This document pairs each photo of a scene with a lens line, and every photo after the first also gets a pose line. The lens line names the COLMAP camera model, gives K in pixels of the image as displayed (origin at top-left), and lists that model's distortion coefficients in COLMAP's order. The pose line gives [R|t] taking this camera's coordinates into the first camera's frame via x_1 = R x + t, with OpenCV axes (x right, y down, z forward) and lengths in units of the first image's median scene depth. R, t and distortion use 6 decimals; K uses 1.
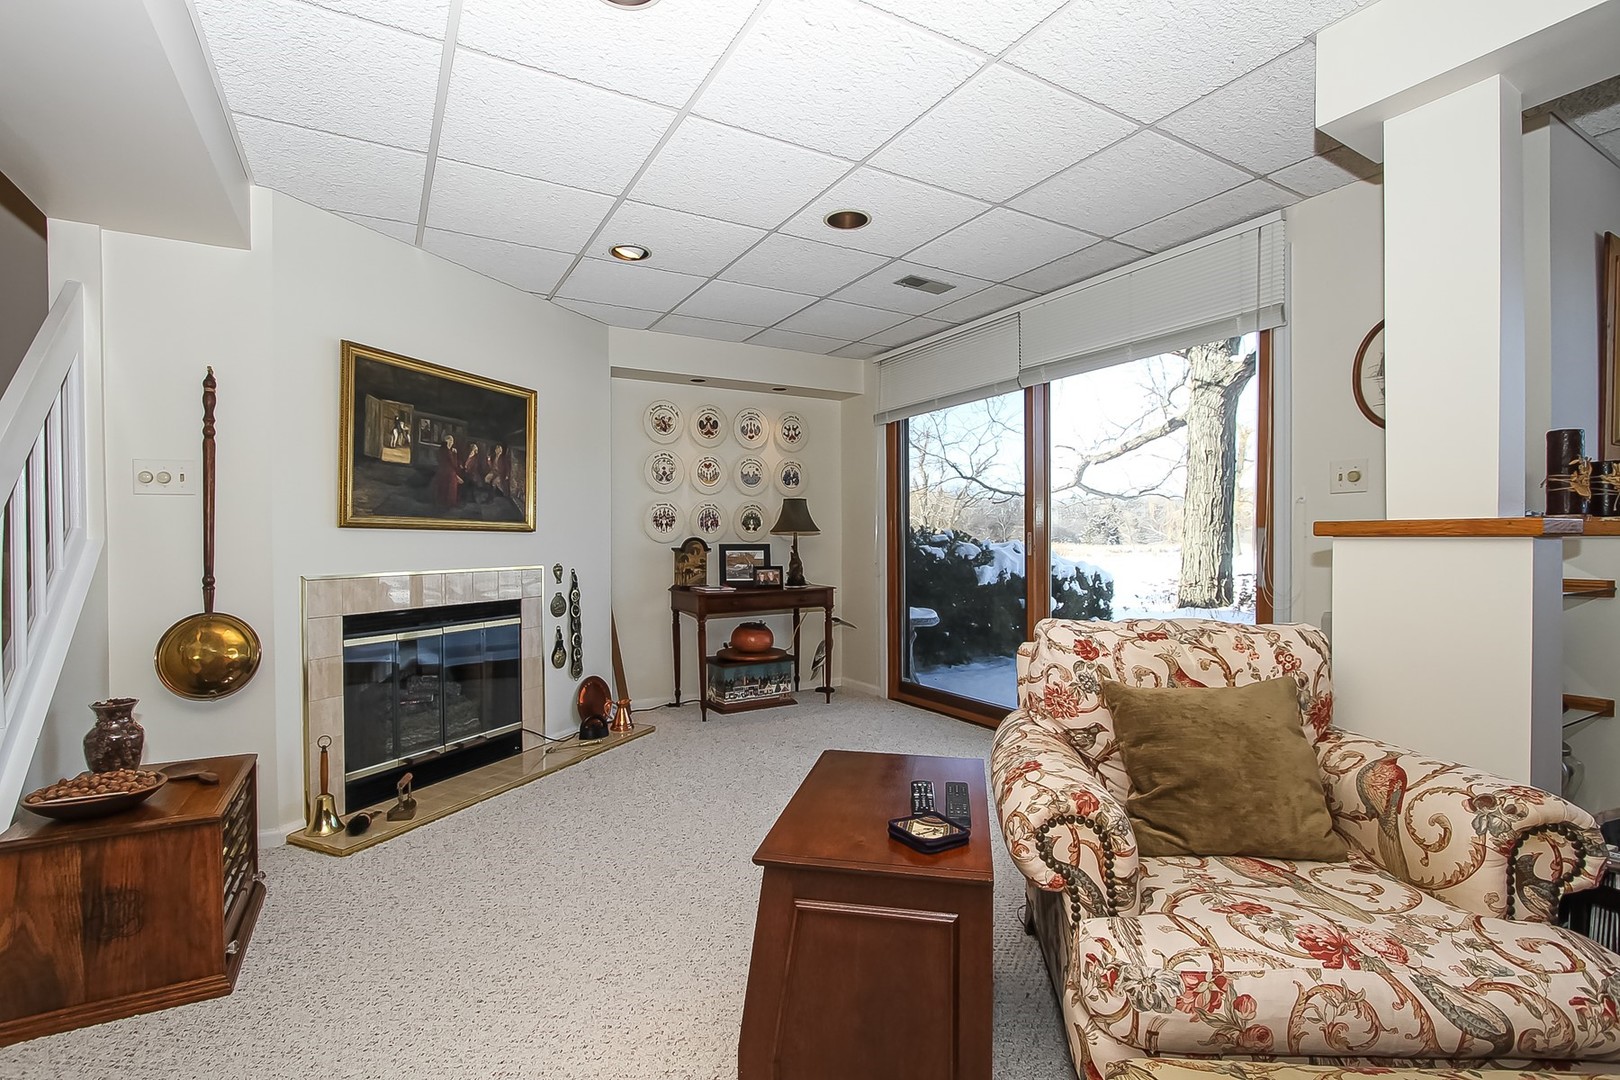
lens RADIAL K [[768.7, 0, 809.6], [0, 768.7, 553.3], [0, 0, 1]] dist [-0.015974, 0.002029]
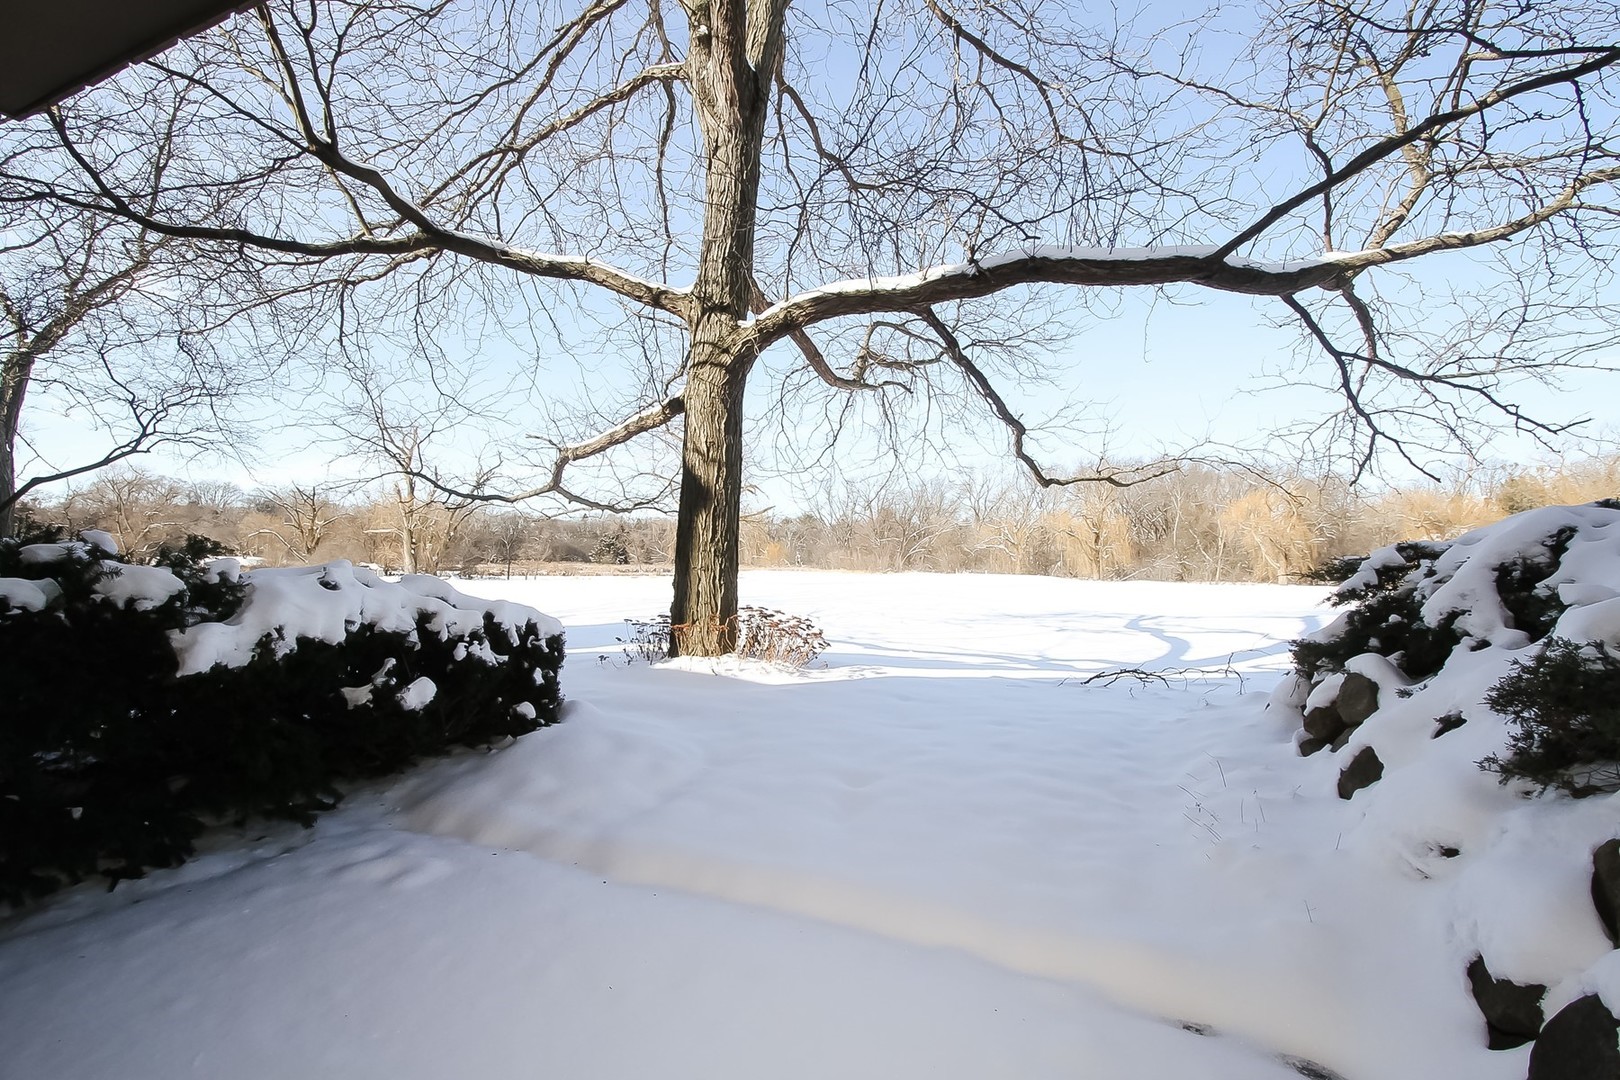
lens RADIAL K [[768.7, 0, 805.5], [0, 768.7, 557.6], [0, 0, 1]] dist [-0.015974, 0.002029]
pose [[0.819014, 0.016089, 0.573548, 0.216834], [-0.005121, 0.999772, -0.020733, -0.009728], [-0.573751, 0.014044, 0.818909, 0.427711]]
